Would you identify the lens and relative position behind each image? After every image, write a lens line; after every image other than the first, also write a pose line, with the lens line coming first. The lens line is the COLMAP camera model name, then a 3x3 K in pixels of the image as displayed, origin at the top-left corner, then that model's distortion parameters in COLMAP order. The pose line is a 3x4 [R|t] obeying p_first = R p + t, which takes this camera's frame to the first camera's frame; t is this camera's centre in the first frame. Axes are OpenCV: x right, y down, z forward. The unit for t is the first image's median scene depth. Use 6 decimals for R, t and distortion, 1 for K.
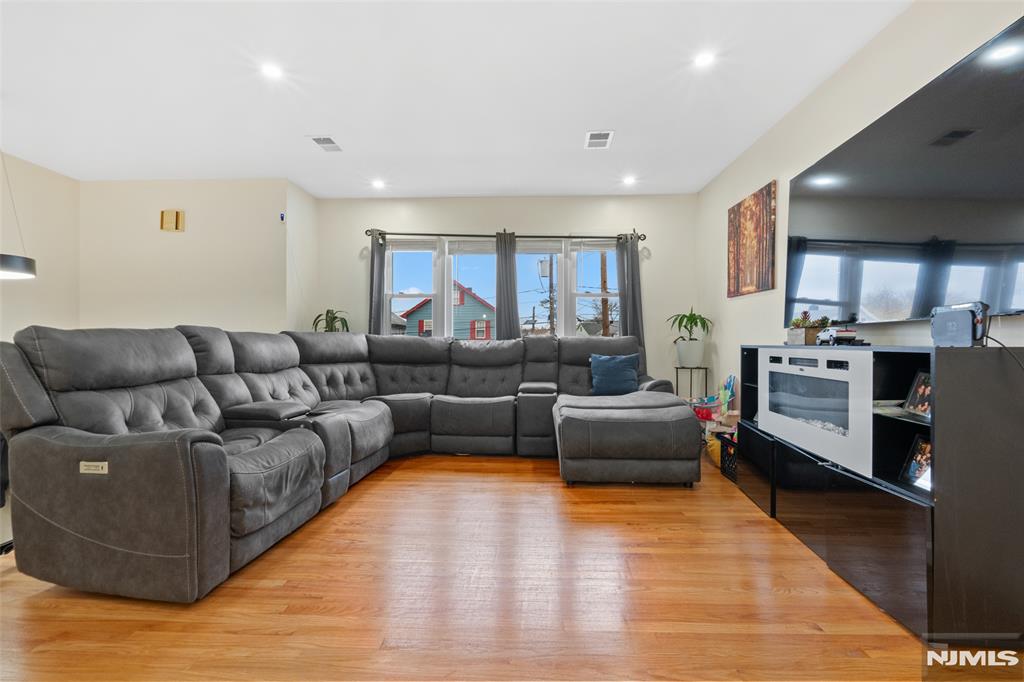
lens RADIAL K [[476.3, 0, 512.9], [0, 476.3, 342.8], [0, 0, 1]] dist [-0.008603, 0.001859]
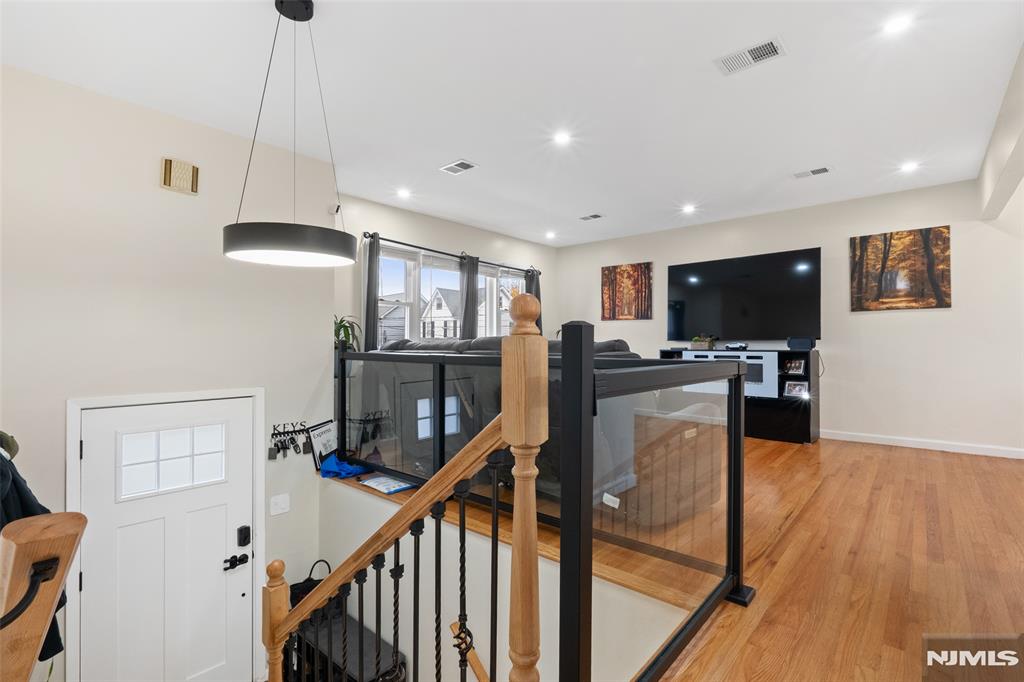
lens RADIAL K [[476.3, 0, 507.4], [0, 476.3, 341.5], [0, 0, 1]] dist [-0.008603, 0.001859]
pose [[0.625352, 0.001824, 0.780341, -0.894954], [-0.000366, 0.999998, -0.002044, -0.014575], [-0.780343, 0.000992, 0.625351, 0.182089]]
